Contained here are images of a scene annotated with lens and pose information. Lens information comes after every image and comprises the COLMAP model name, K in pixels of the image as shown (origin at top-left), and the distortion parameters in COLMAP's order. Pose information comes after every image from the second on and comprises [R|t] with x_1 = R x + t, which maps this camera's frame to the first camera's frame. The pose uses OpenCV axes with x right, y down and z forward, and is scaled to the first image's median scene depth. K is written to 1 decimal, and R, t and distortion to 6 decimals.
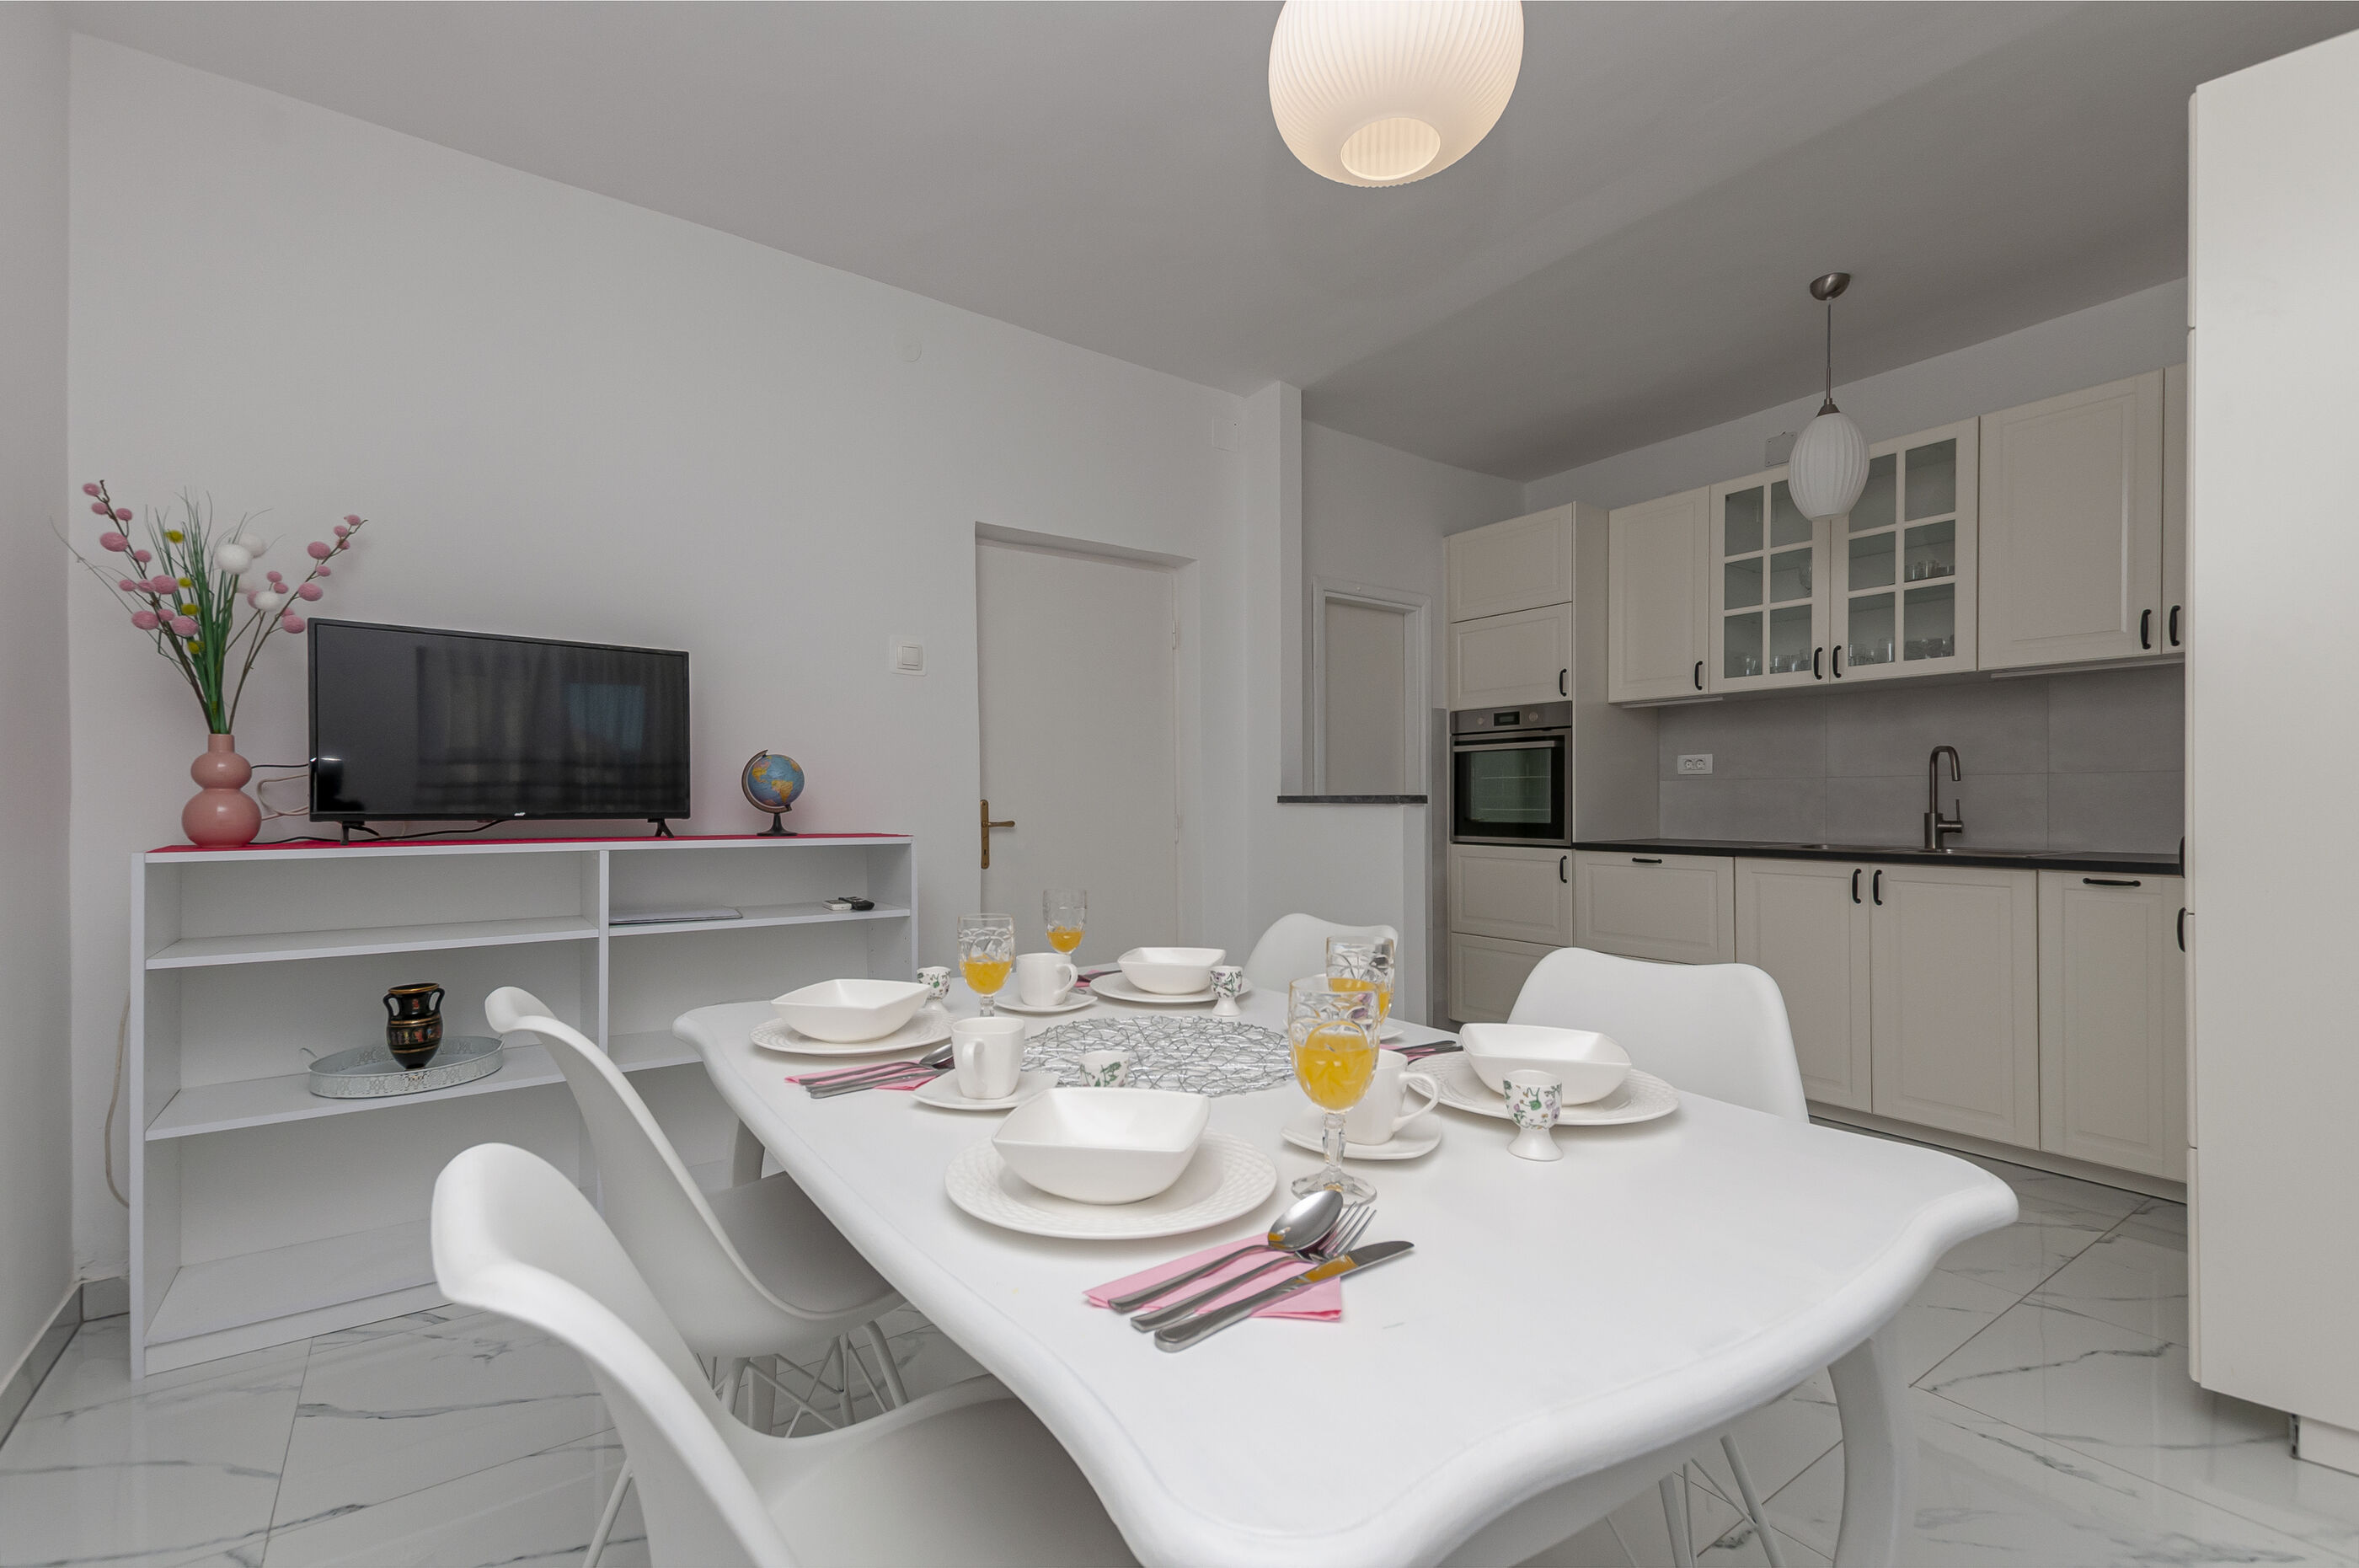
lens RADIAL K [[1009.3, 0, 1120.0], [0, 1009.3, 803.5], [0, 0, 1]] dist [0.019434, 0.000025]
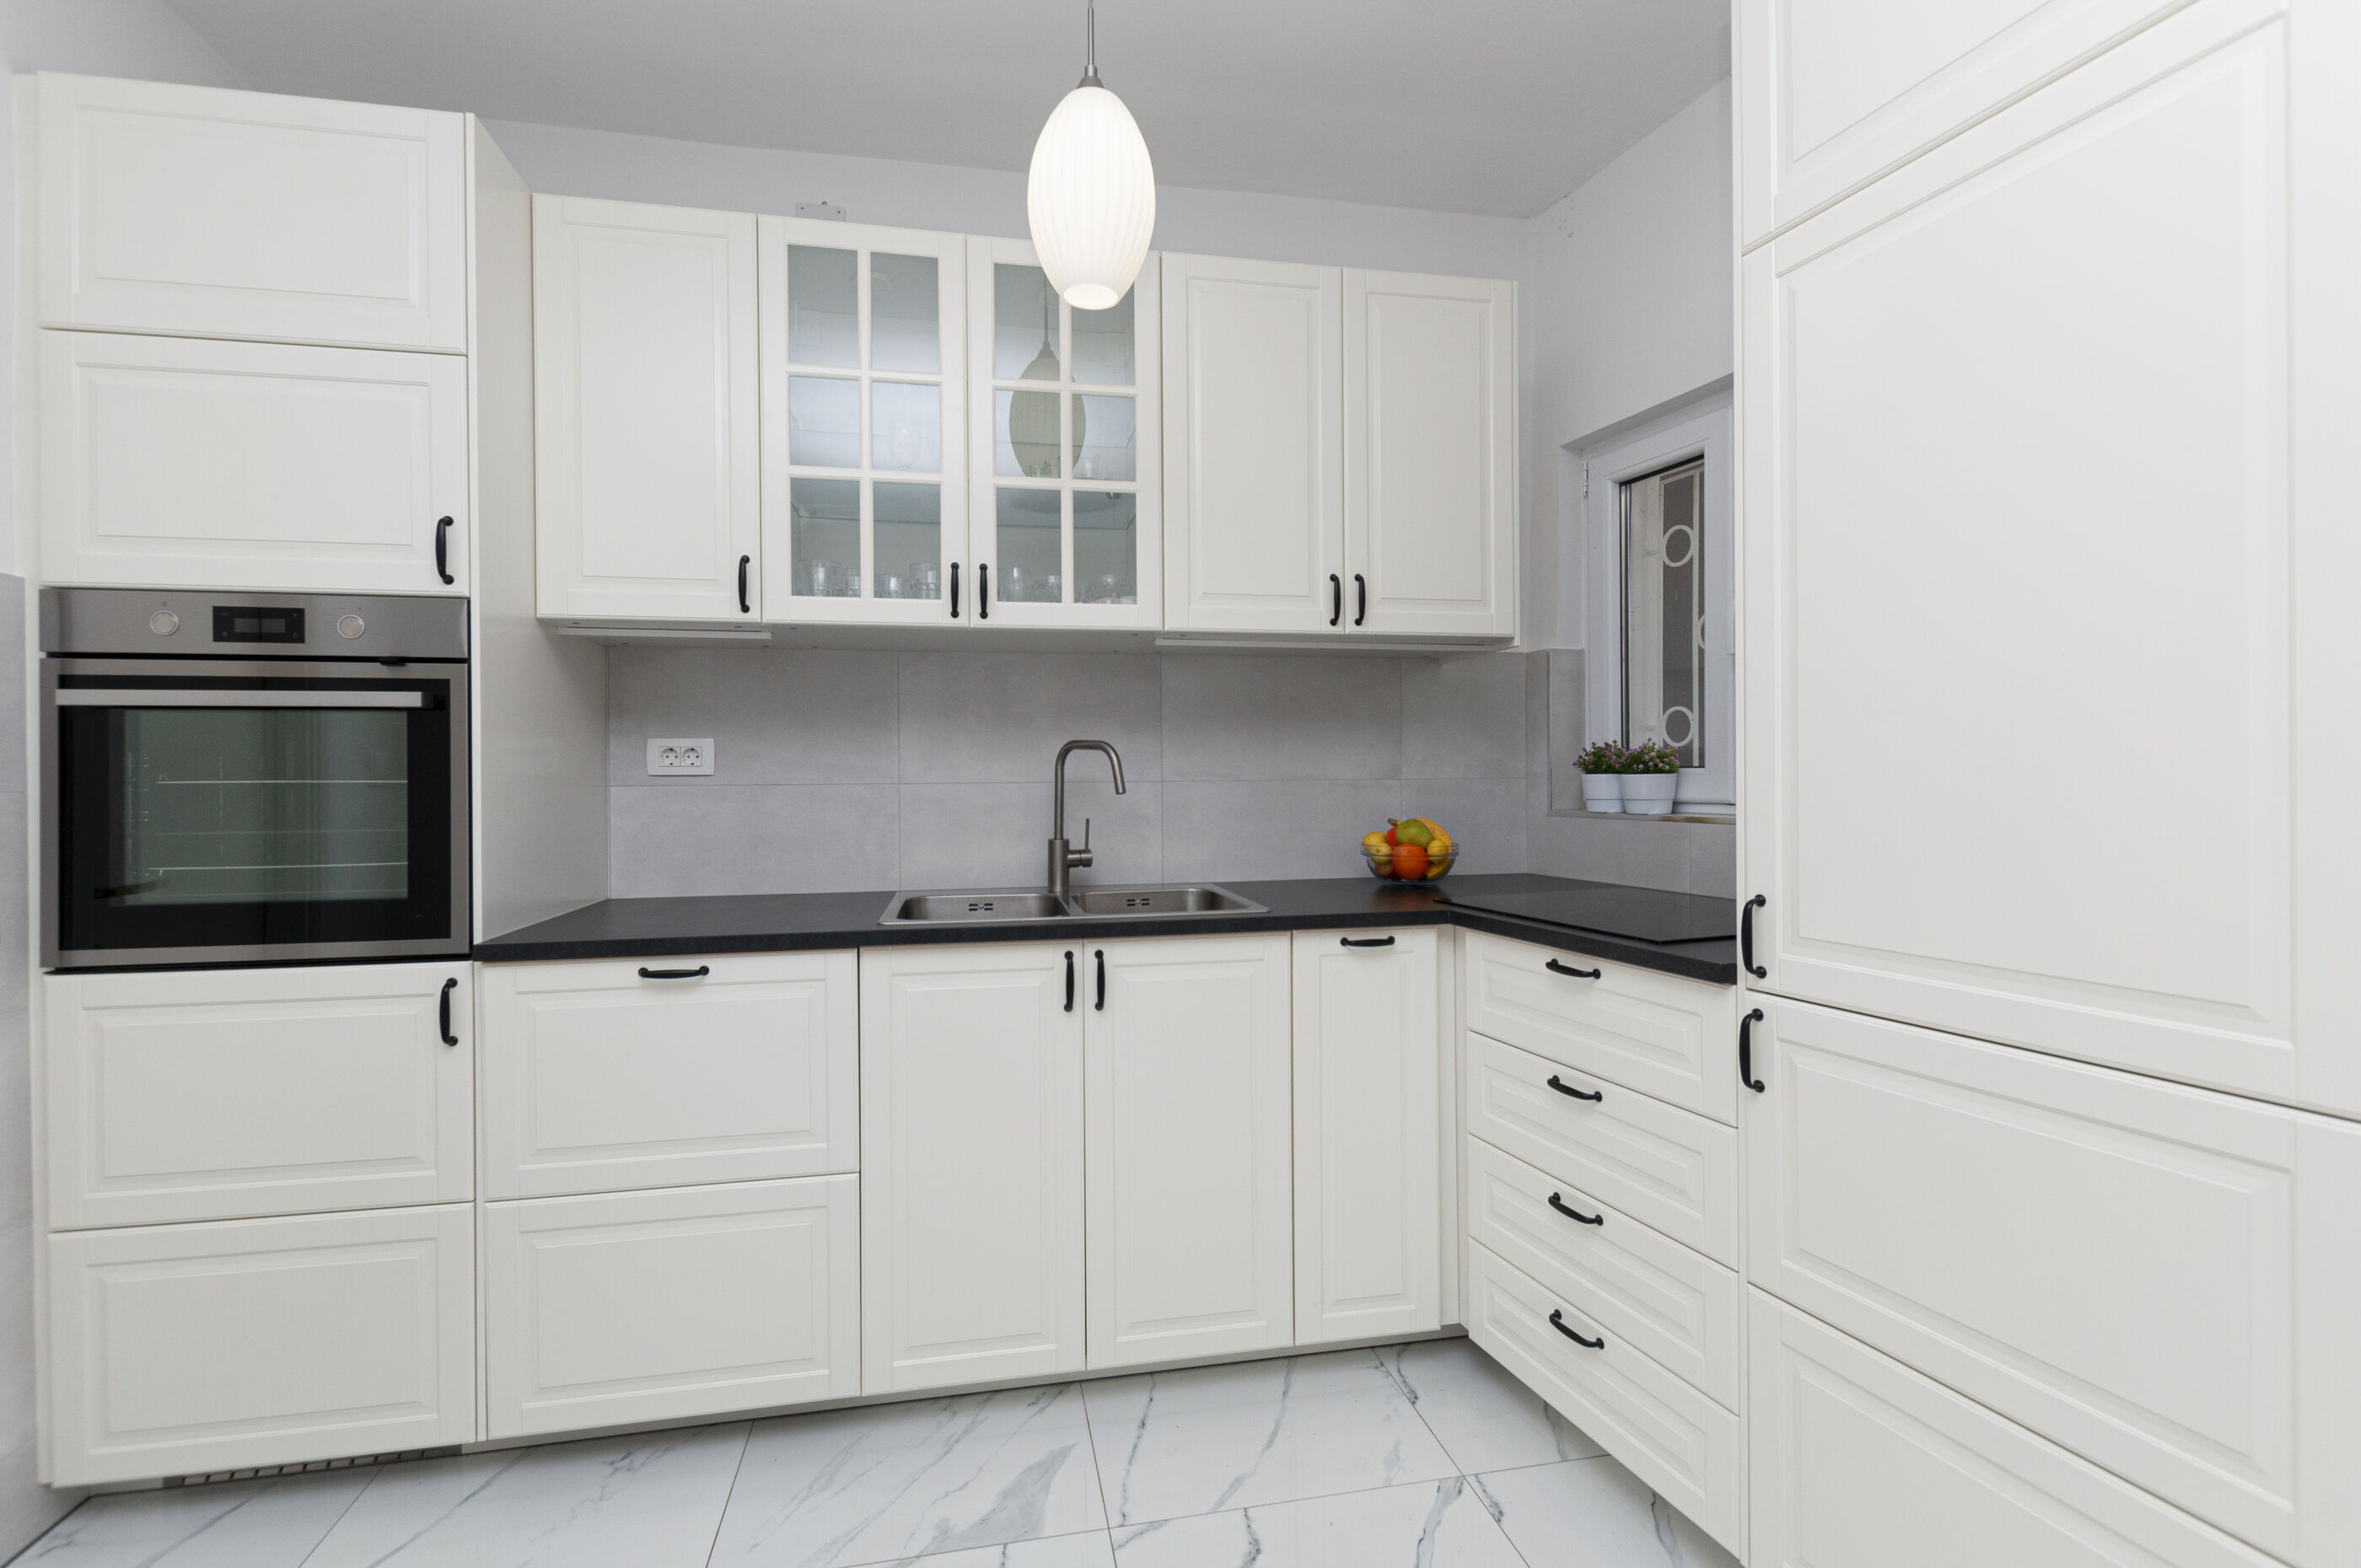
lens RADIAL K [[1058.9, 0, 1175.1], [0, 1058.9, 777.2], [0, 0, 1]] dist [-0.004006, -0.000004]
pose [[0.363539, -0.003545, 0.931572, 0.181191], [0.007366, 0.999972, 0.000930, -0.032560], [-0.931550, 0.006523, 0.363555, 0.691840]]
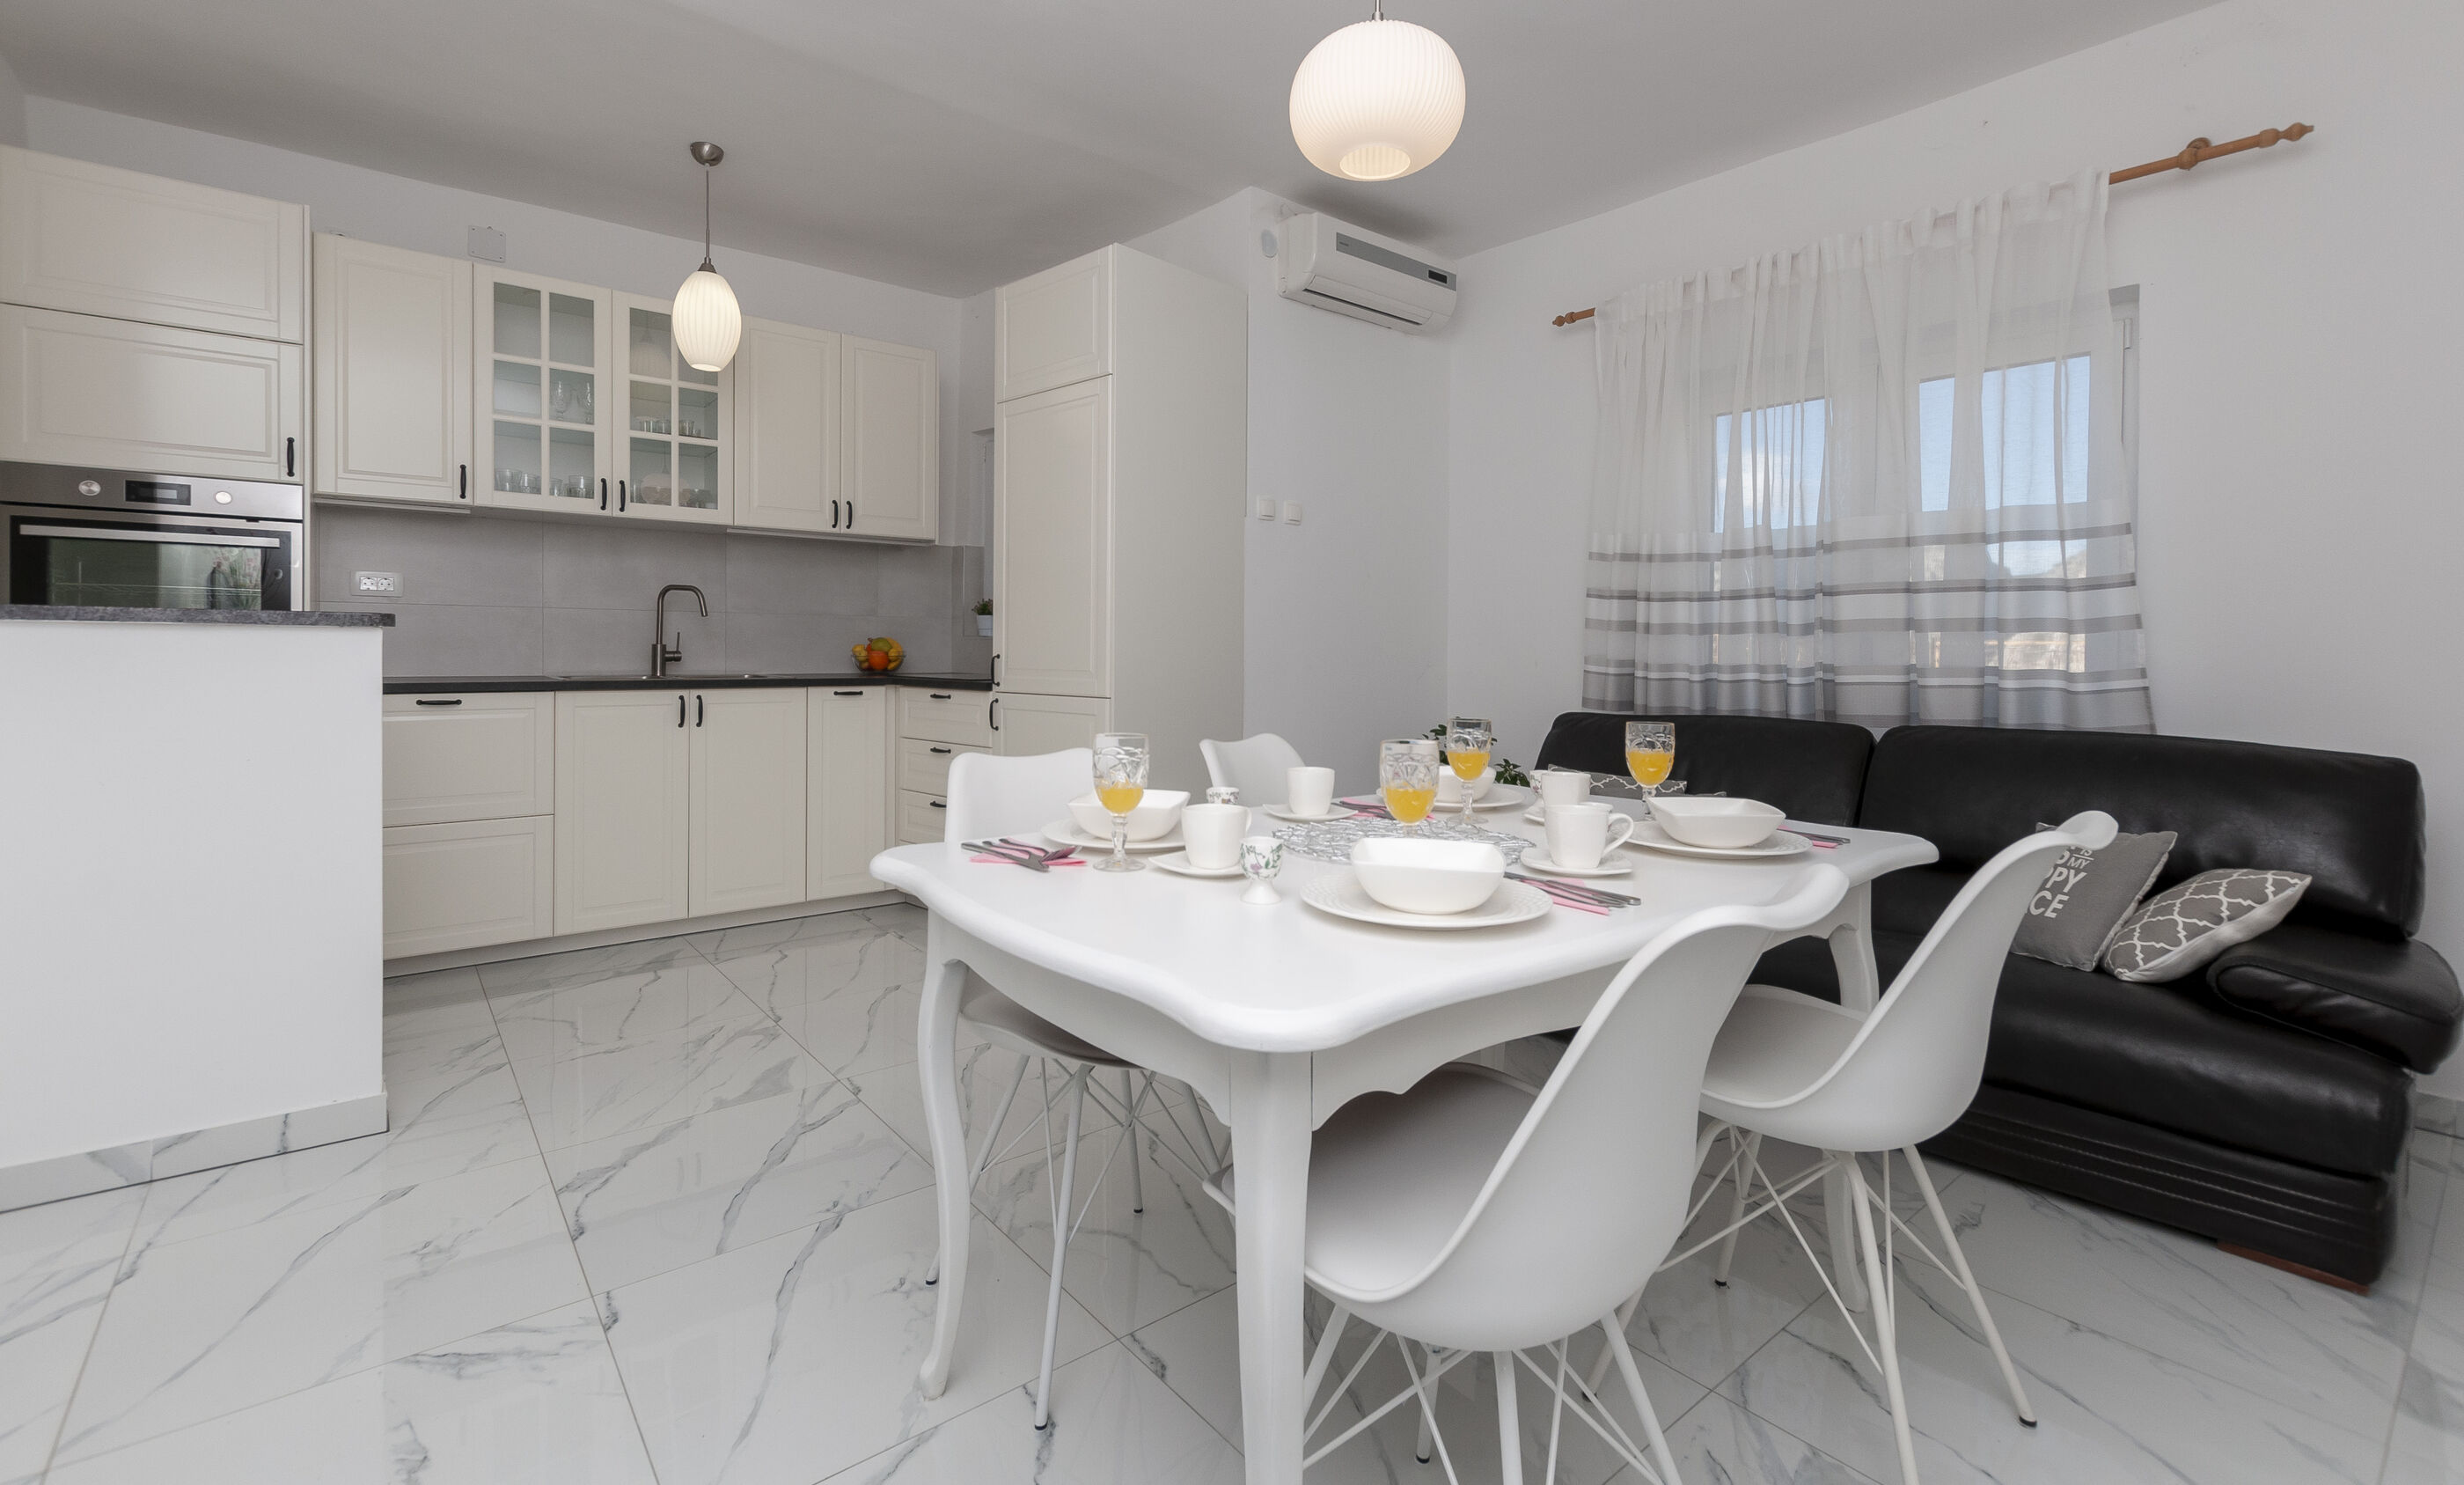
lens RADIAL K [[1078.6, 0, 1233.4], [0, 1078.6, 678.7], [0, 0, 1]] dist [-0.004940, -0.000055]
pose [[-0.104240, -0.032805, 0.994011, -0.451373], [-0.014816, 0.999396, 0.031429, 0.001304], [-0.994442, -0.011451, -0.104664, 0.510410]]
